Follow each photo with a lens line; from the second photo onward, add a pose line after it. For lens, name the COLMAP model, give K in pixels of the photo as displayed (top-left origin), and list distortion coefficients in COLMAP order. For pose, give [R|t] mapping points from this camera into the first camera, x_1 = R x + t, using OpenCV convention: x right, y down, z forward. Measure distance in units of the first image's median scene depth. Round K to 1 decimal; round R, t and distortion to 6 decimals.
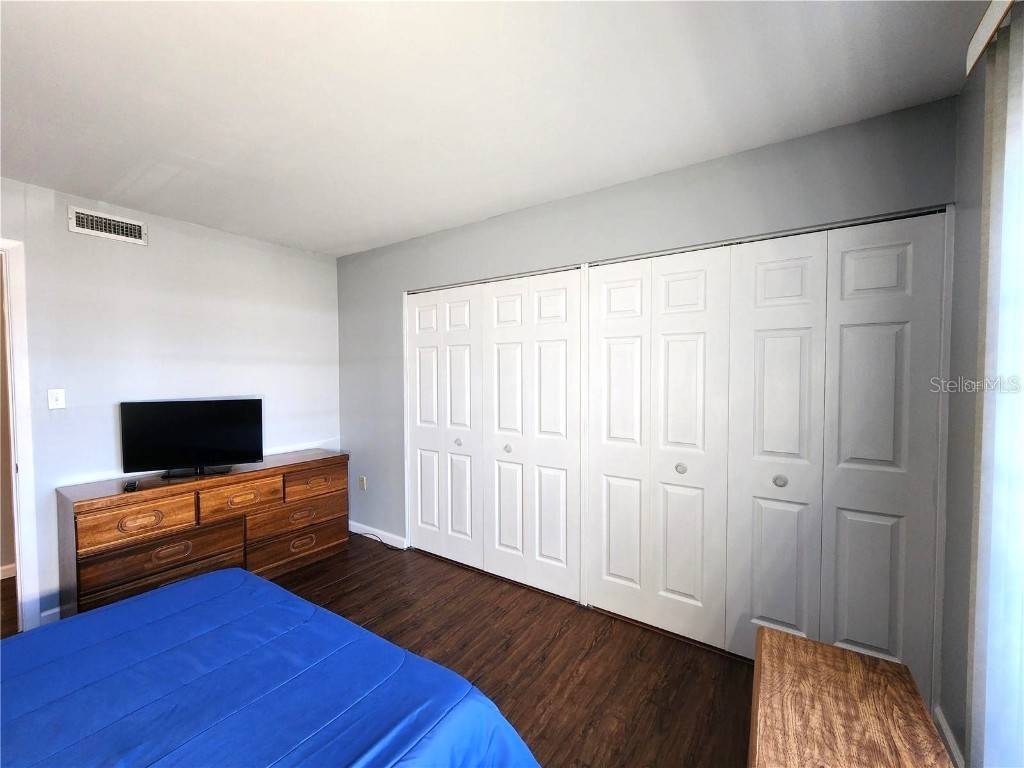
lens RADIAL K [[415.4, 0, 517.0], [0, 415.4, 384.0], [0, 0, 1]] dist [0.002030, 0.000069]
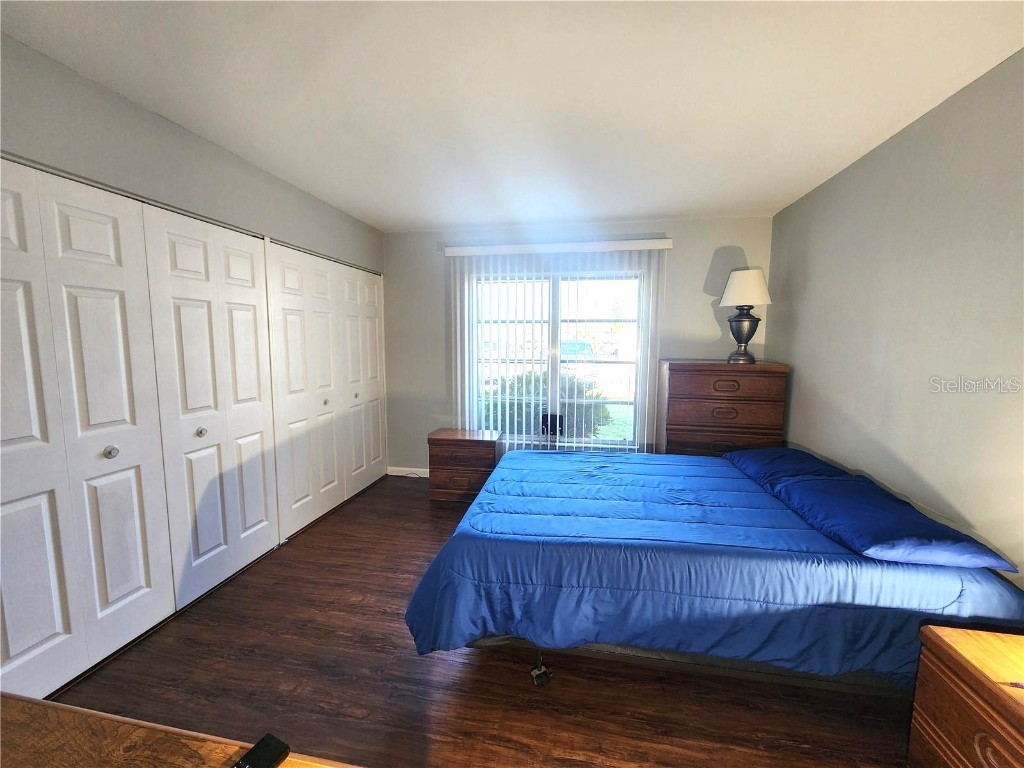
lens RADIAL K [[415.4, 0, 517.0], [0, 415.4, 384.0], [0, 0, 1]] dist [0.002030, 0.000069]
pose [[-0.387637, -0.091171, 0.917292, -1.087057], [0.030341, 0.993296, 0.111547, -0.009224], [-0.921313, 0.071071, -0.382272, 0.812532]]
